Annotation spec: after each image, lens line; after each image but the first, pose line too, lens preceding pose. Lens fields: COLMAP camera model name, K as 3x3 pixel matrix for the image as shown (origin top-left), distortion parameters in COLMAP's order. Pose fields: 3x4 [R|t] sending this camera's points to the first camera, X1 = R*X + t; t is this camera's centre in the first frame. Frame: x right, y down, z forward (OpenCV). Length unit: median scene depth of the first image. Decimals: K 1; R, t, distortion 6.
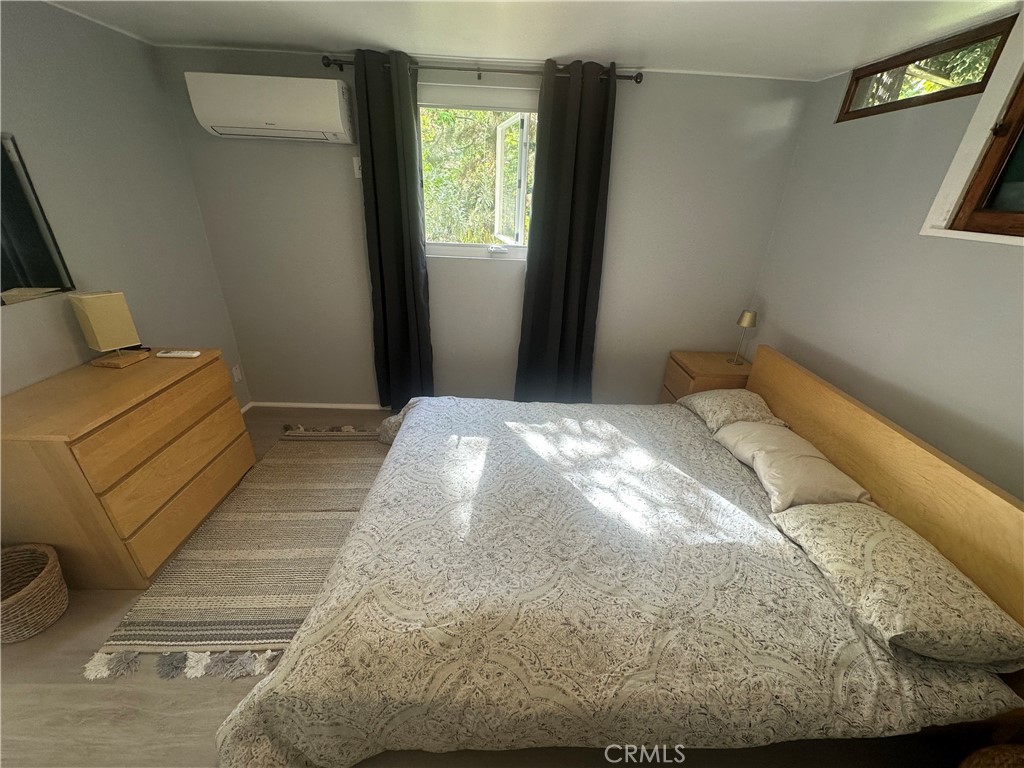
lens RADIAL K [[407.9, 0, 512.0], [0, 407.9, 384.0], [0, 0, 1]] dist [-0.002281, 0.000295]
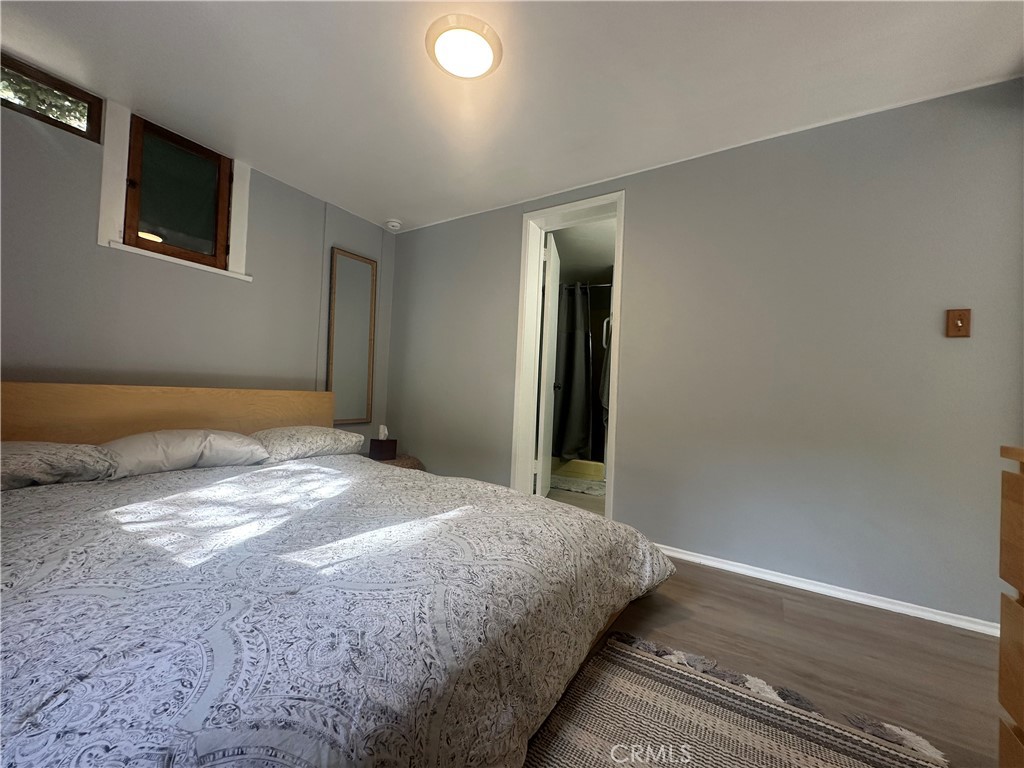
lens RADIAL K [[407.9, 0, 512.0], [0, 407.9, 384.0], [0, 0, 1]] dist [-0.002281, 0.000295]
pose [[-0.835641, -0.062062, 0.545759, -0.561029], [0.163253, 0.920634, 0.354656, -0.187957], [-0.524455, 0.385462, -0.759188, 1.215683]]
